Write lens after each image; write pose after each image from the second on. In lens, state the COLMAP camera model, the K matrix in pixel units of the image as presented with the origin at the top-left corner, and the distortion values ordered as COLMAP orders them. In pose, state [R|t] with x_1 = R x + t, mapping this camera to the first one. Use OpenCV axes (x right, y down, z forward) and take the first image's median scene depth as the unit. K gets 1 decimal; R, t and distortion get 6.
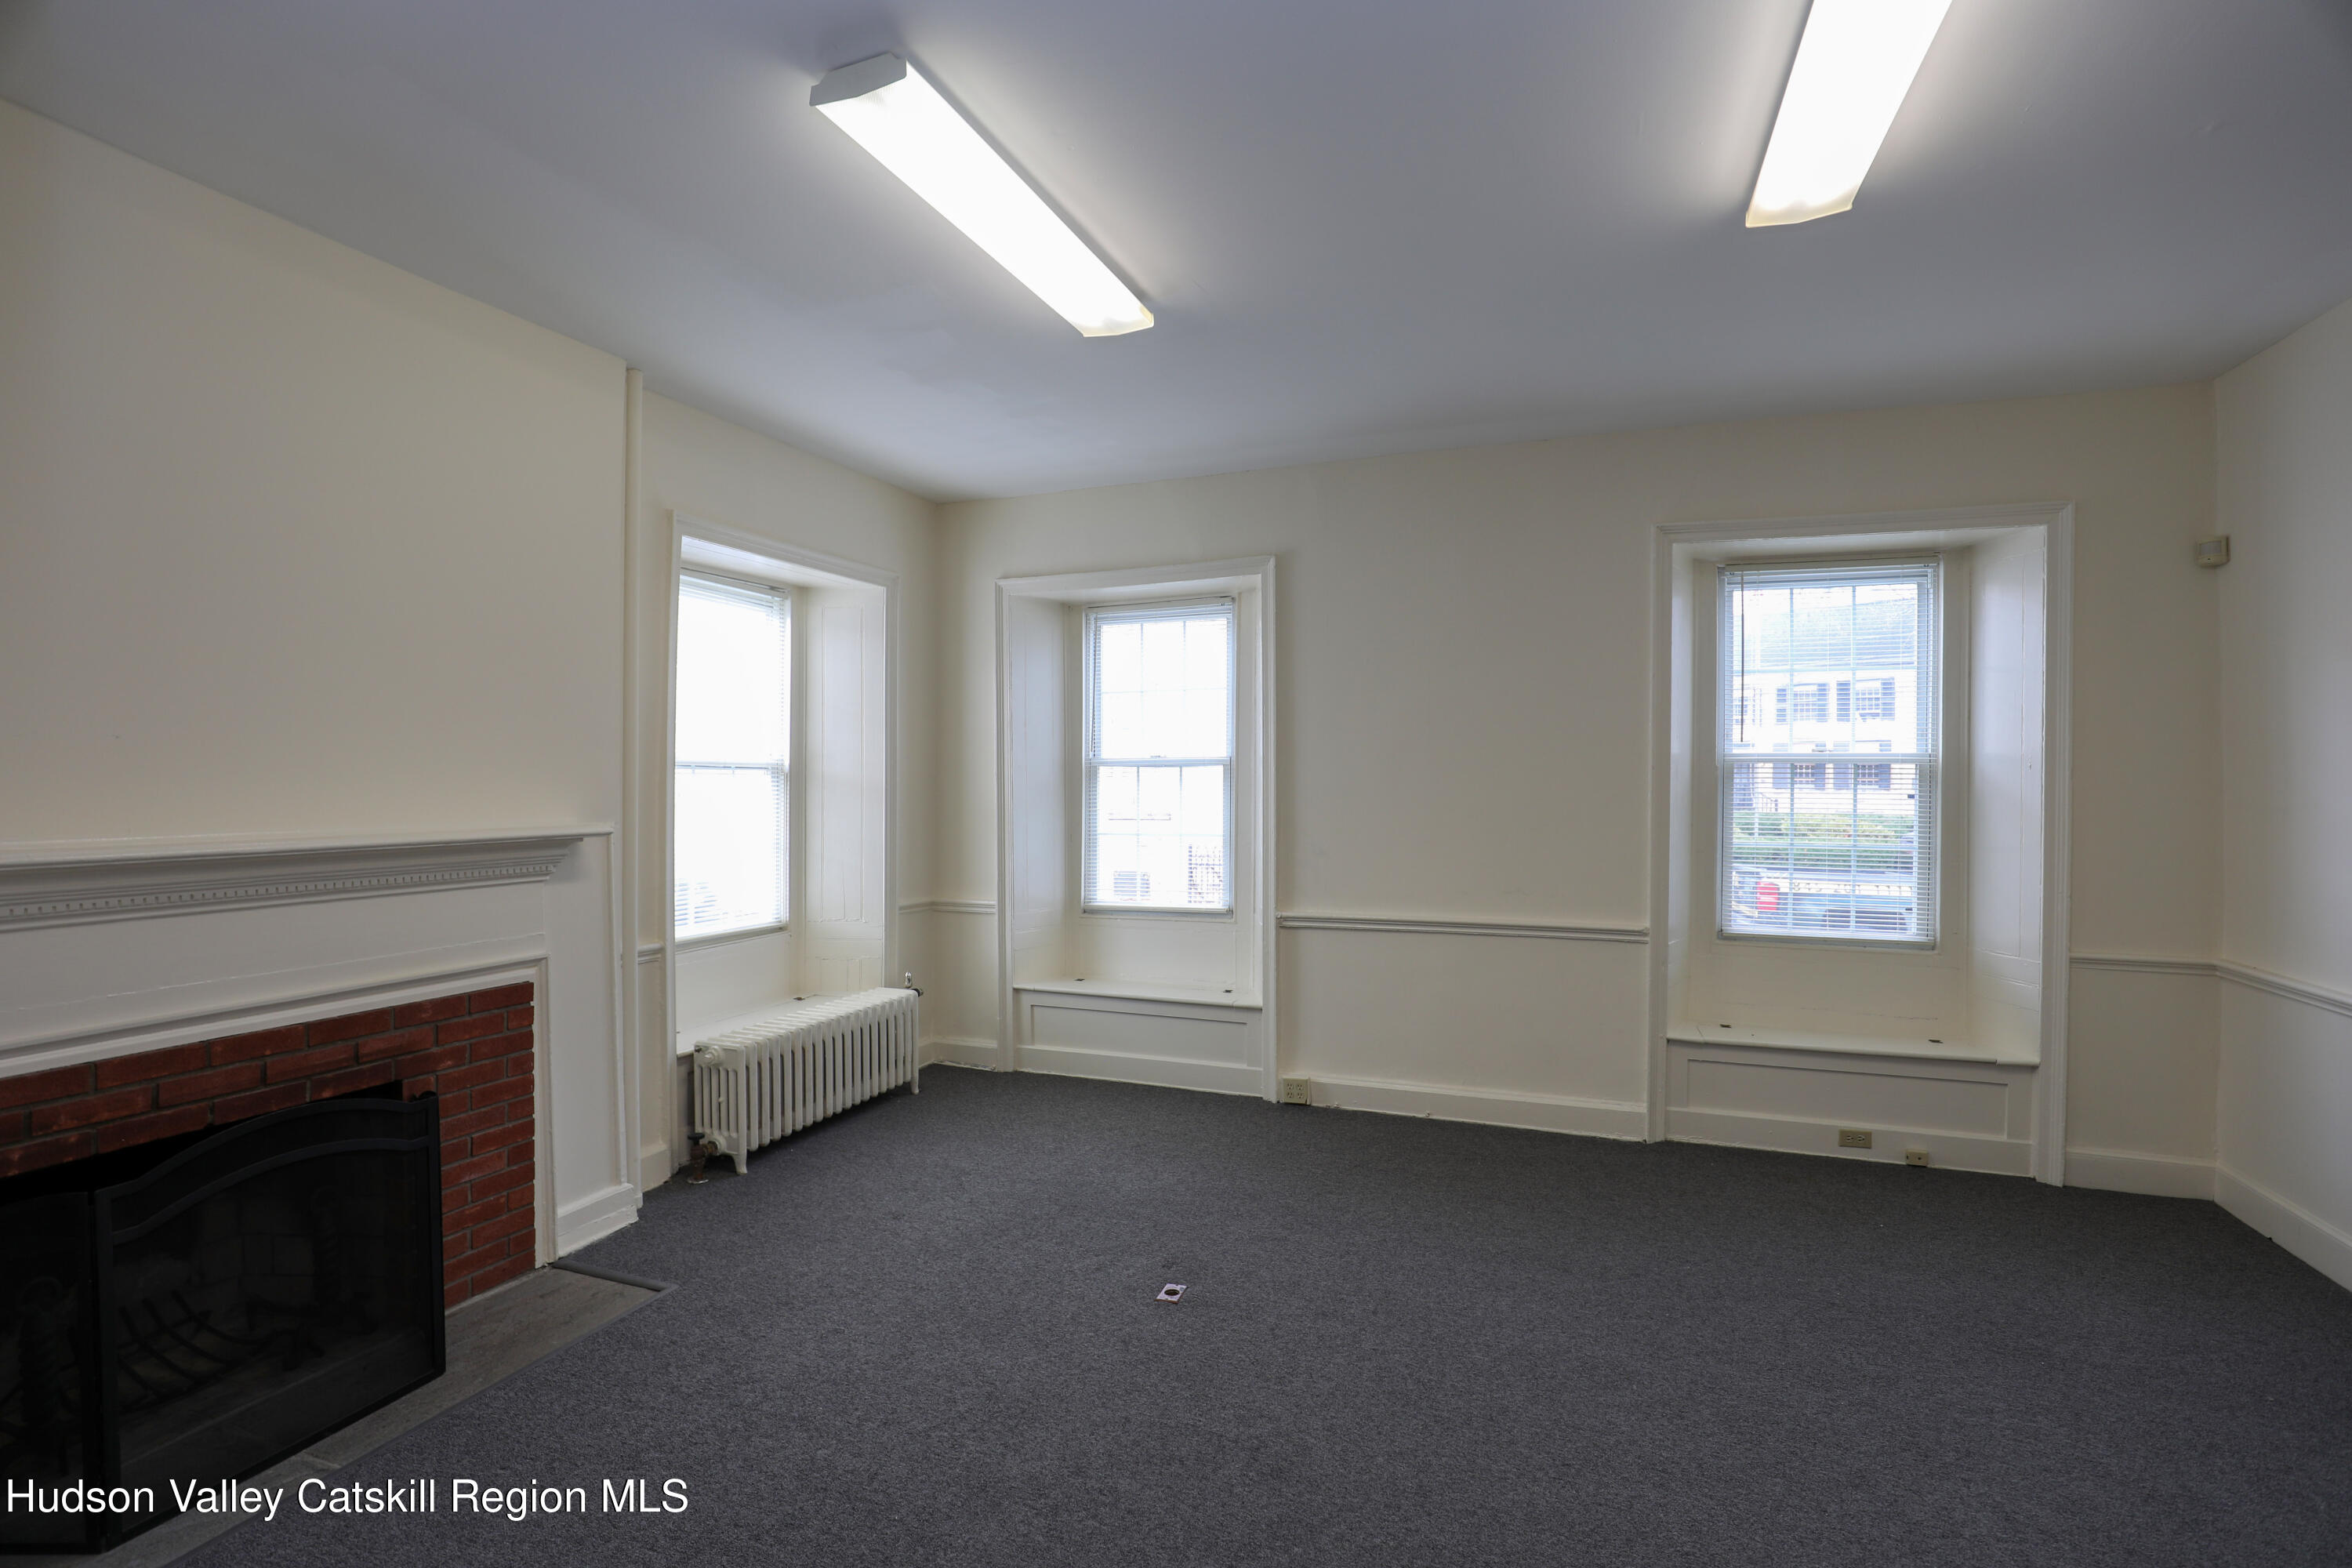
lens RADIAL K [[1075.8, 0, 1156.4], [0, 1075.8, 787.3], [0, 0, 1]] dist [-0.036851, 0.006304]
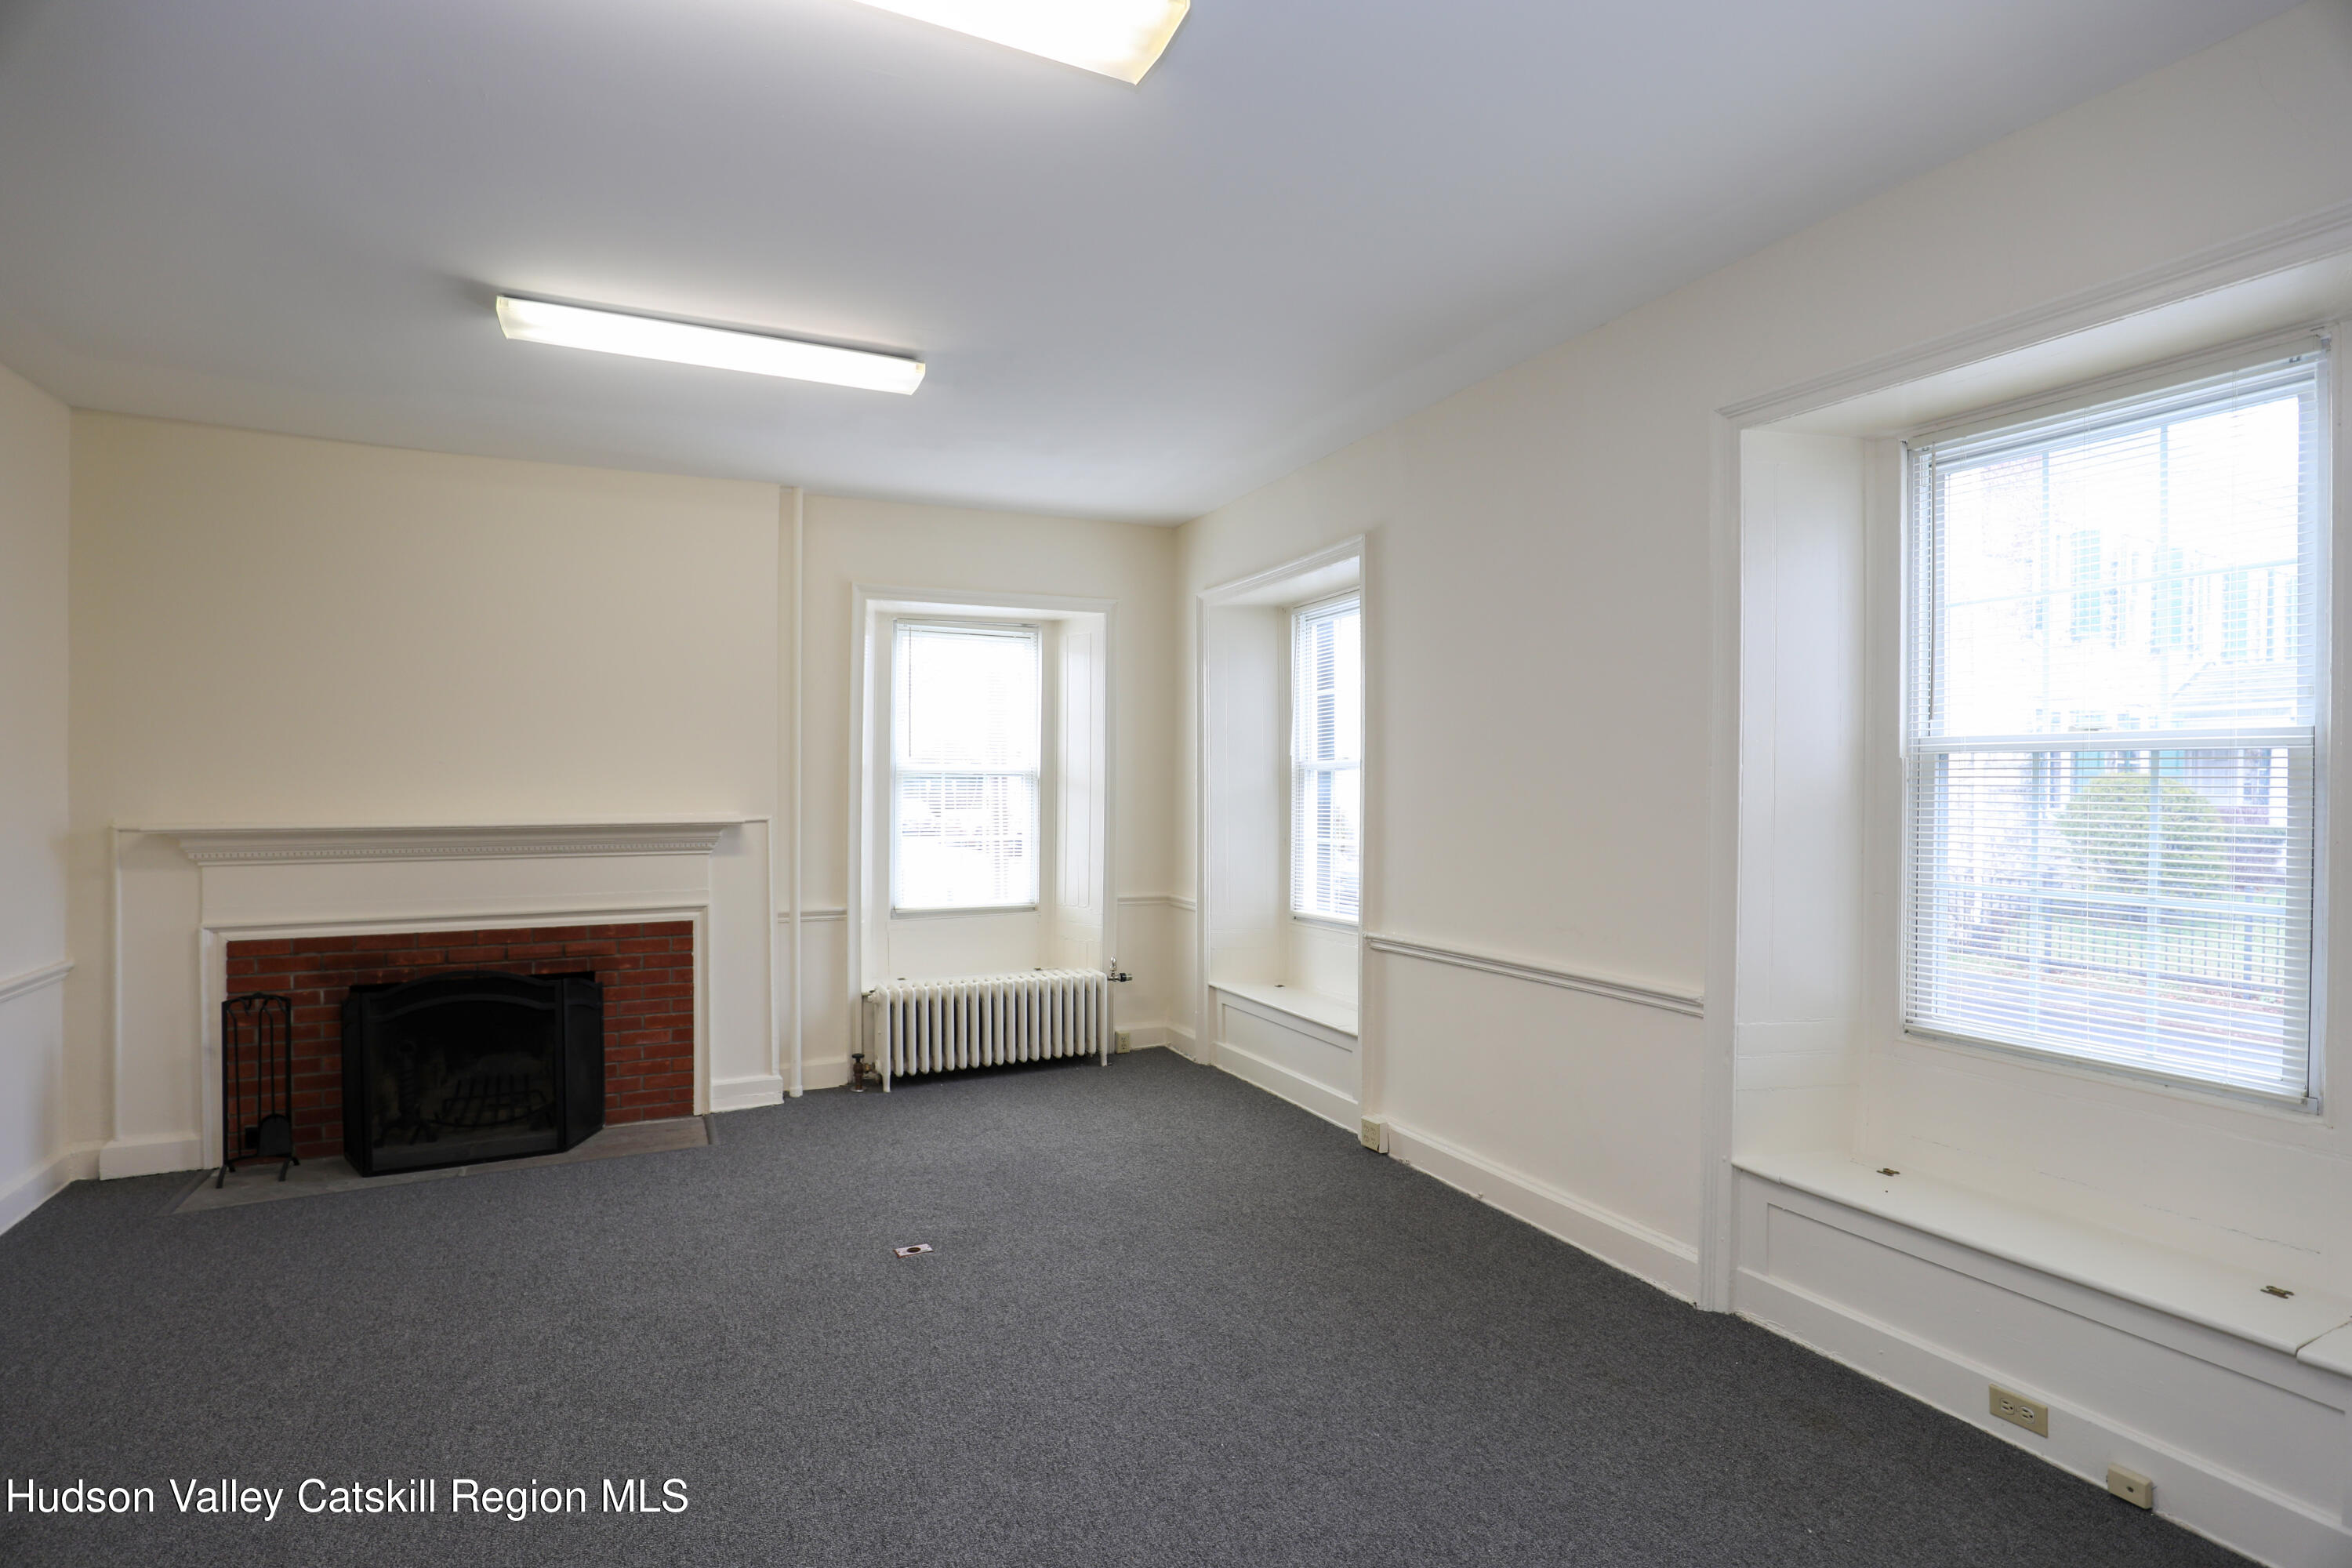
lens RADIAL K [[1075.8, 0, 1156.4], [0, 1075.8, 787.3], [0, 0, 1]] dist [-0.036851, 0.006304]
pose [[0.730813, -0.001073, -0.682576, 0.722775], [-0.001314, 0.999995, -0.002978, -0.000271], [0.682576, 0.003074, 0.730808, 0.279234]]
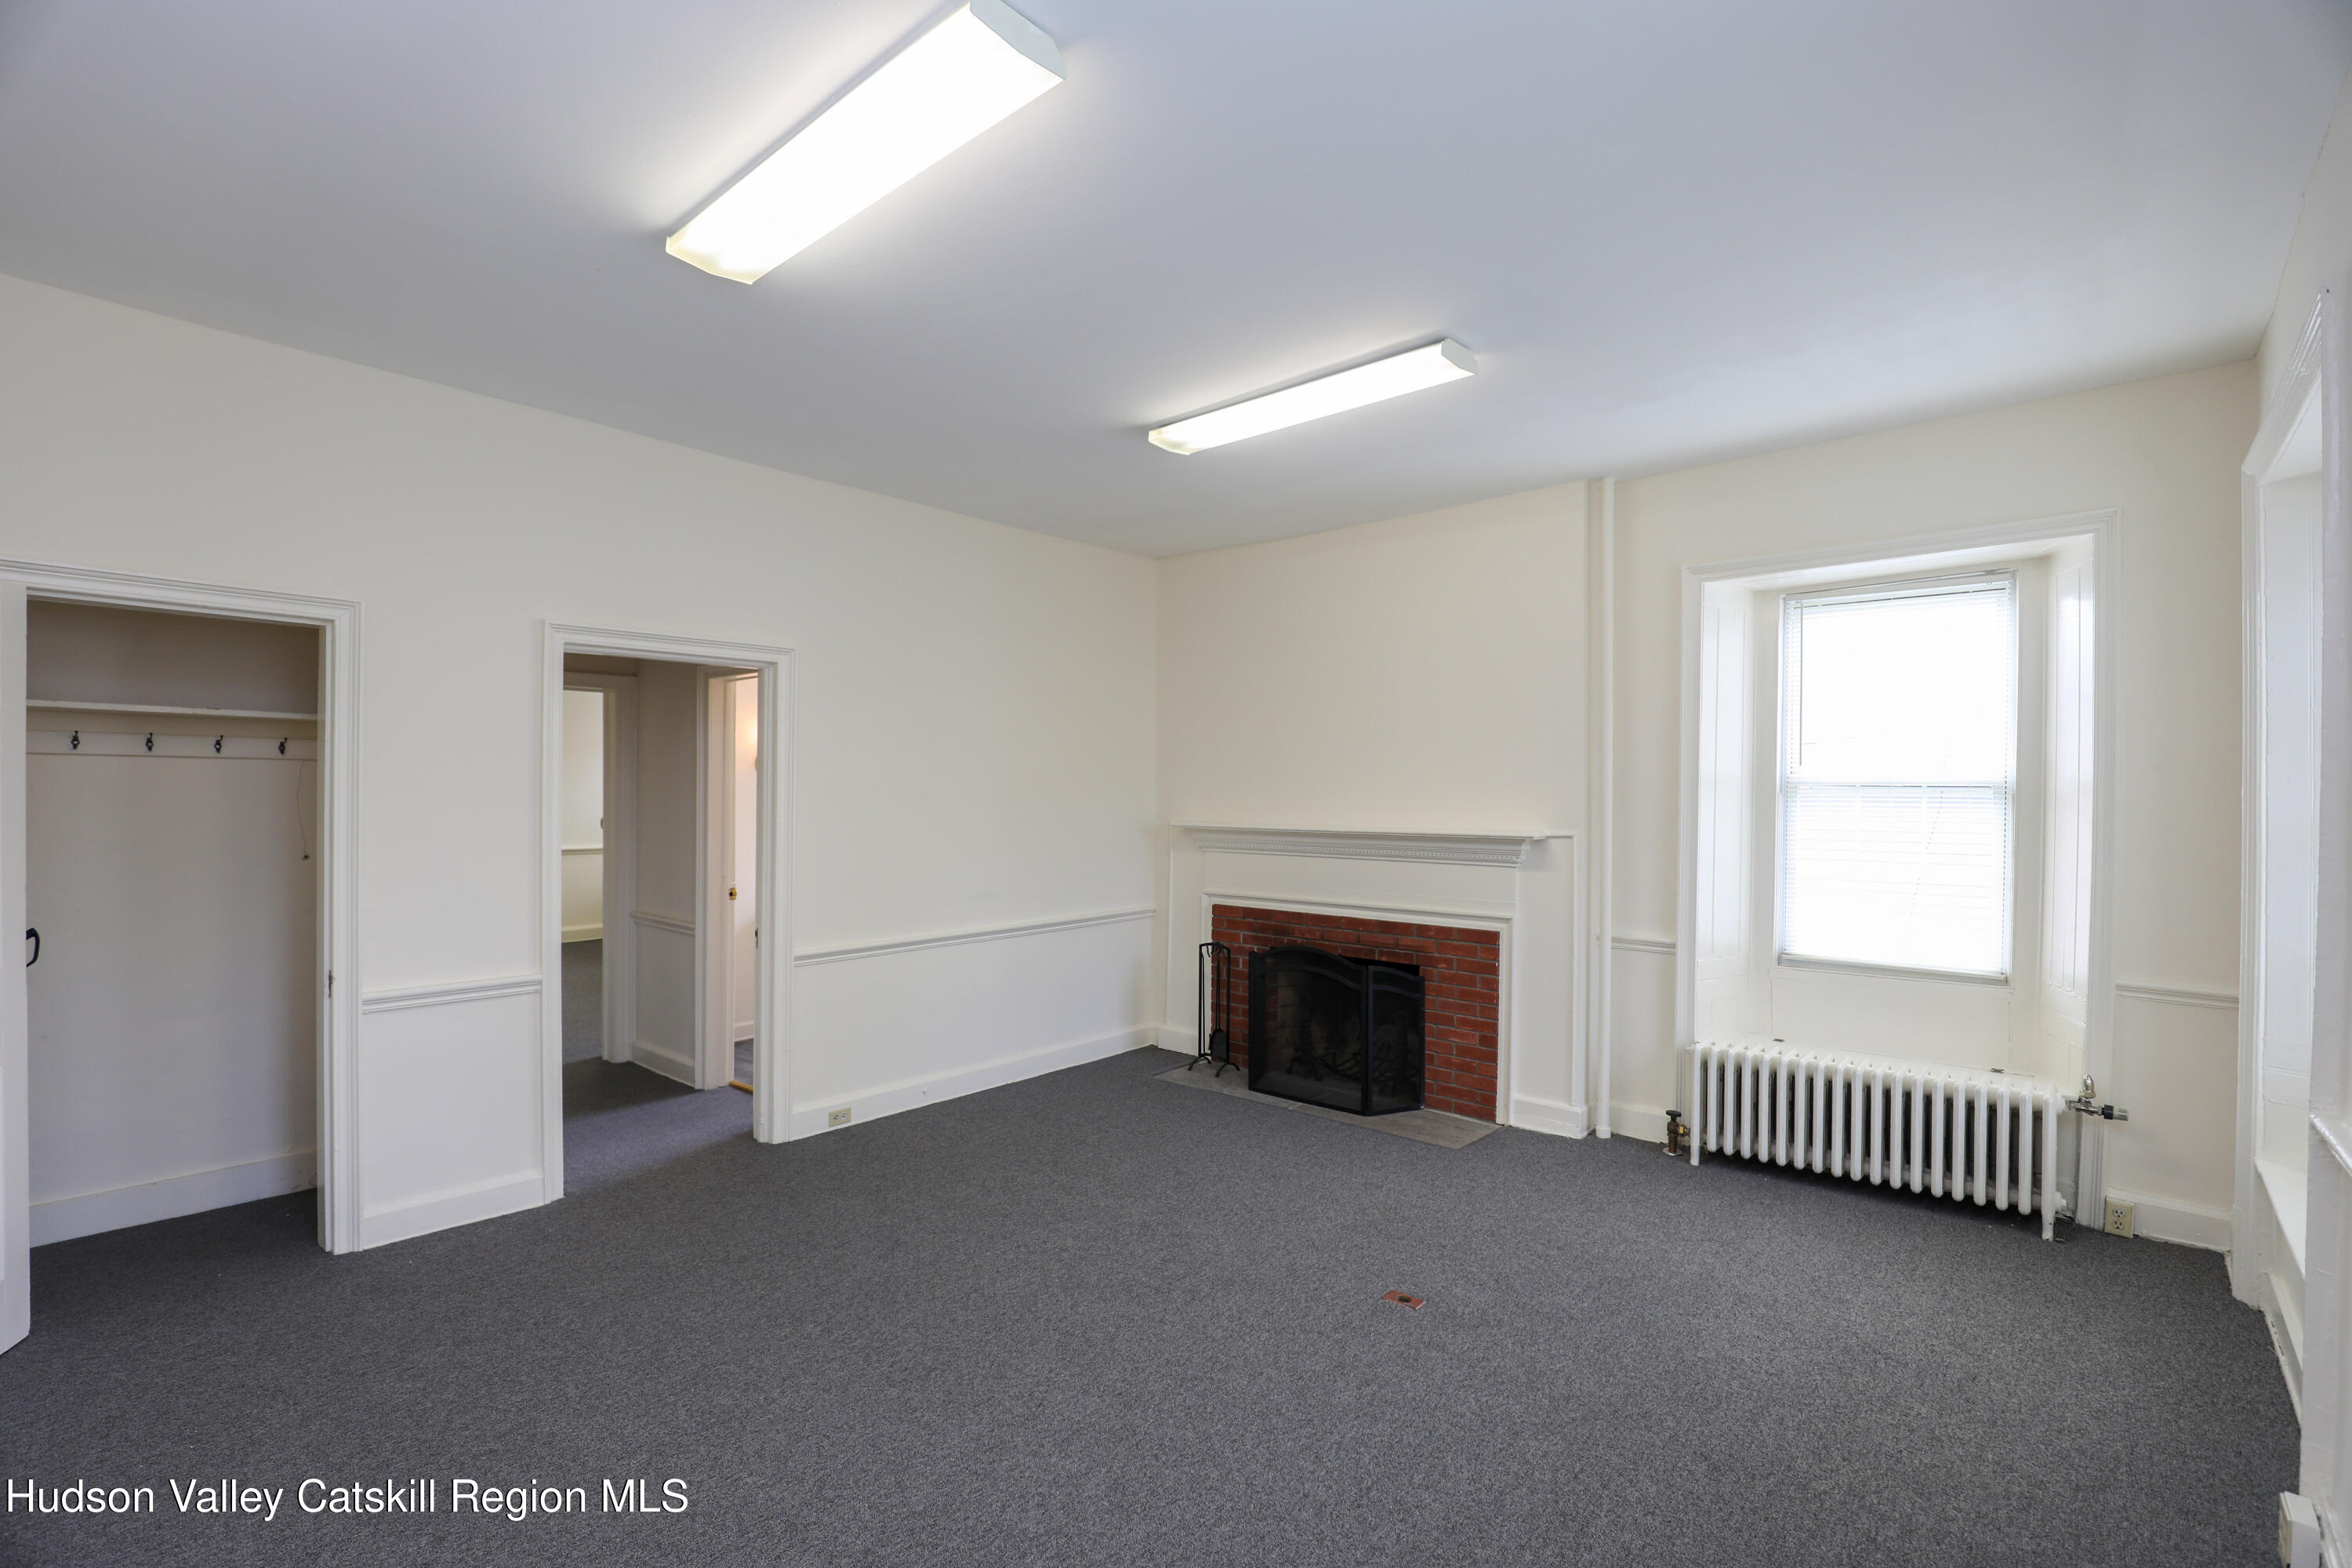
lens RADIAL K [[1075.8, 0, 1156.4], [0, 1075.8, 787.3], [0, 0, 1]] dist [-0.036851, 0.006304]
pose [[-0.358333, -0.007009, -0.933567, 0.808751], [-0.009841, 0.999945, -0.003730, -0.010056], [0.933542, 0.007851, -0.358382, 0.870265]]
